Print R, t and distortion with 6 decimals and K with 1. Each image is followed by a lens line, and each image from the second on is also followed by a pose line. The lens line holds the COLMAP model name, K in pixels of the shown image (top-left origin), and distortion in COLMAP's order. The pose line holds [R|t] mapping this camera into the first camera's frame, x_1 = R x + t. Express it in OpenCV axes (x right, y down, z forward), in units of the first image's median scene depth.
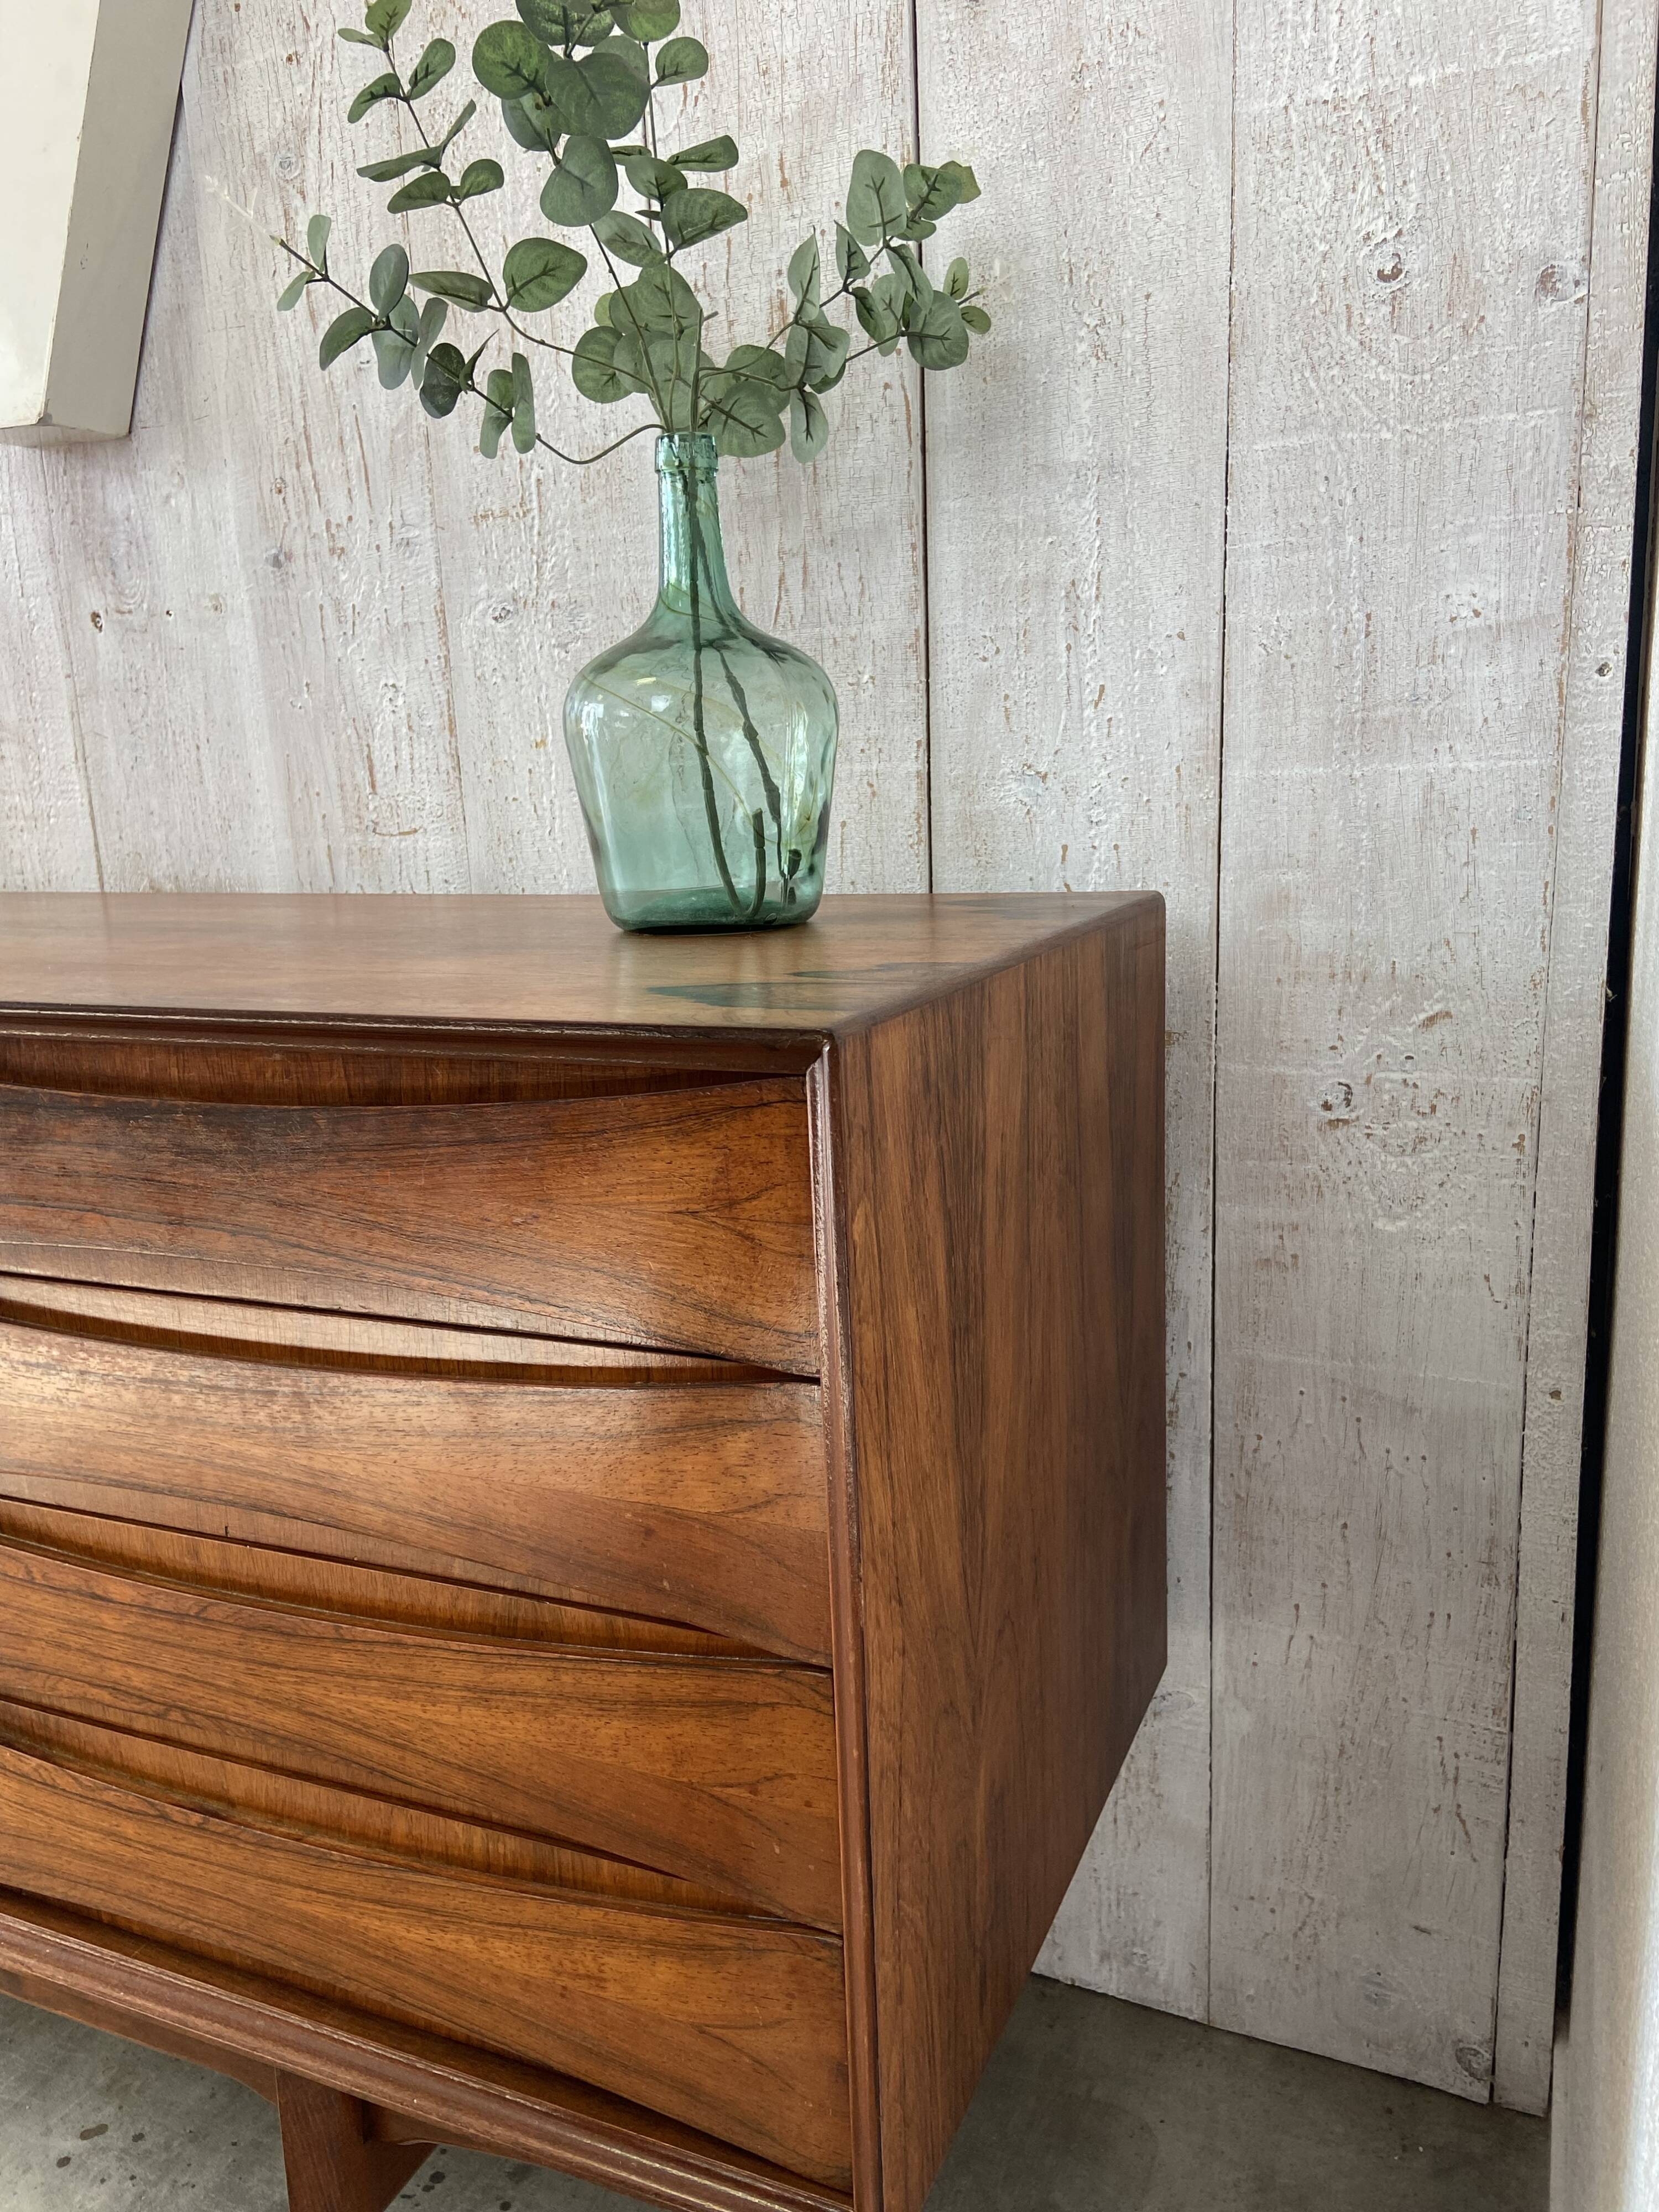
lens RADIAL K [[1664.0, 0, 822.7], [0, 1664.0, 1099.1], [0, 0, 1]] dist [0.130528, -0.170933]
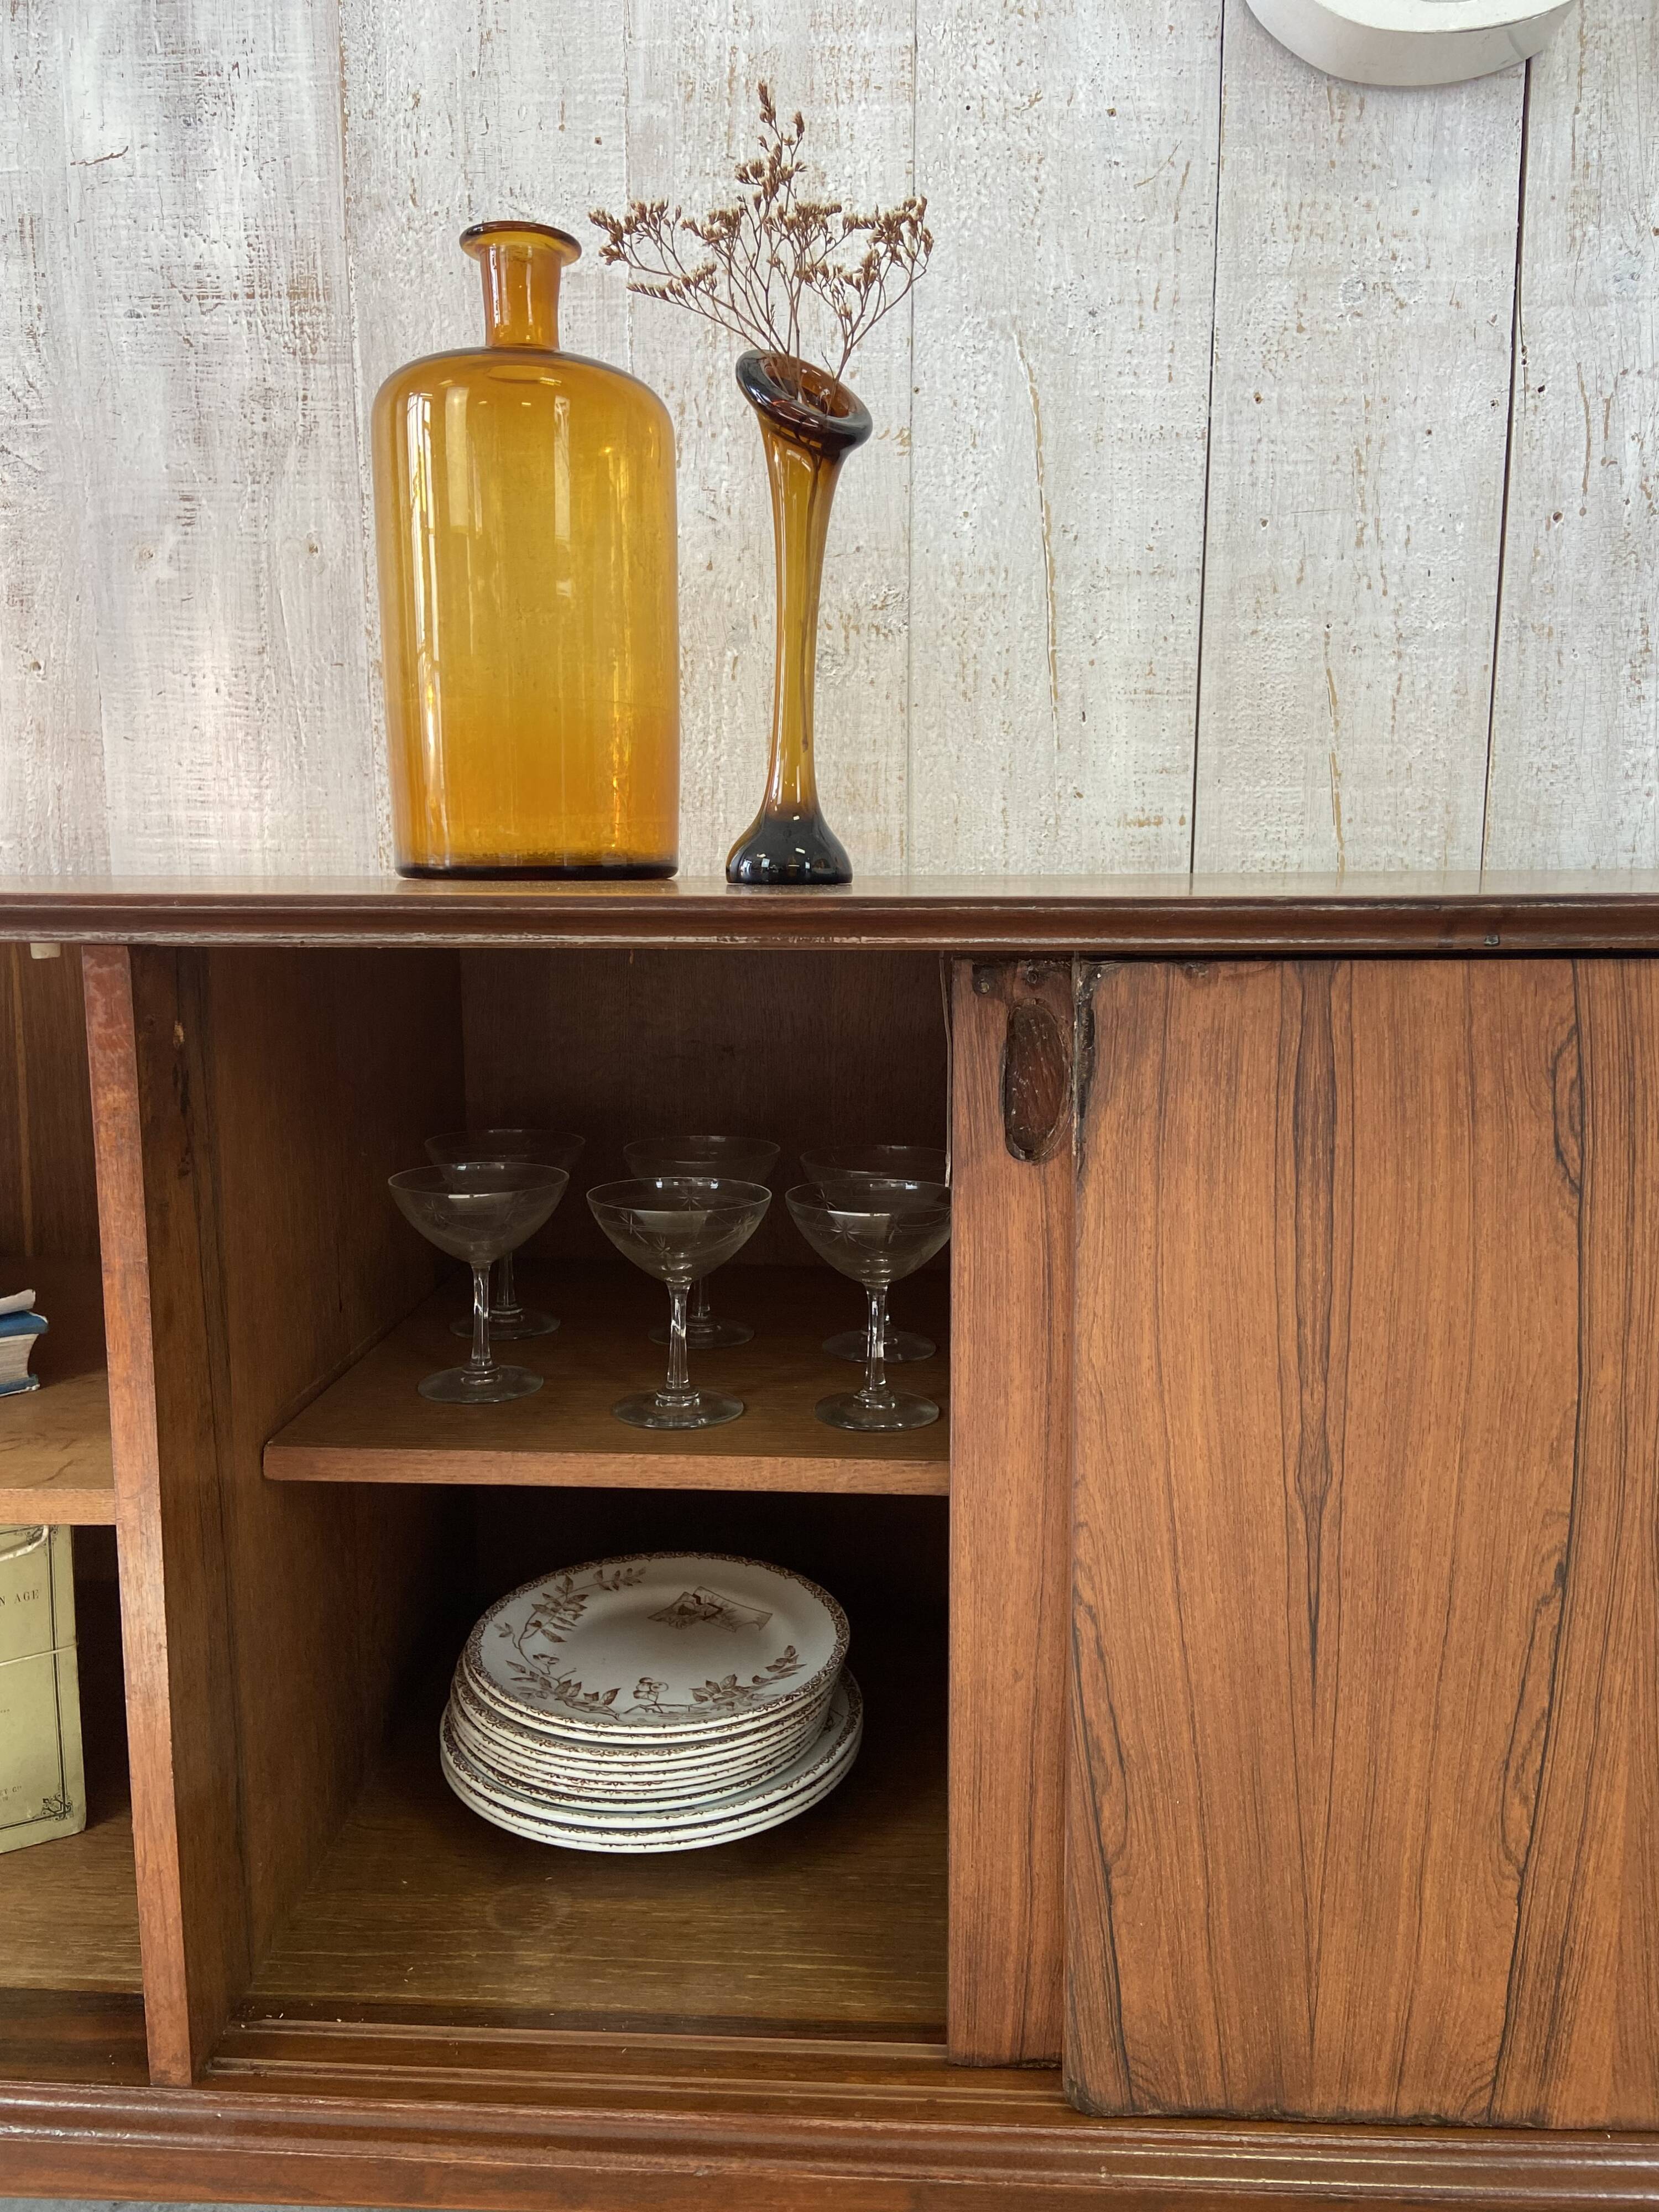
lens RADIAL K [[1661.0, 0, 818.0], [0, 1661.0, 1083.2], [0, 0, 1]] dist [0.134365, -0.178994]
pose [[0.930384, -0.012695, 0.366368, -1.374206], [0.041382, 0.996649, -0.070555, 0.011914], [-0.364244, 0.080805, 0.927791, 0.549522]]
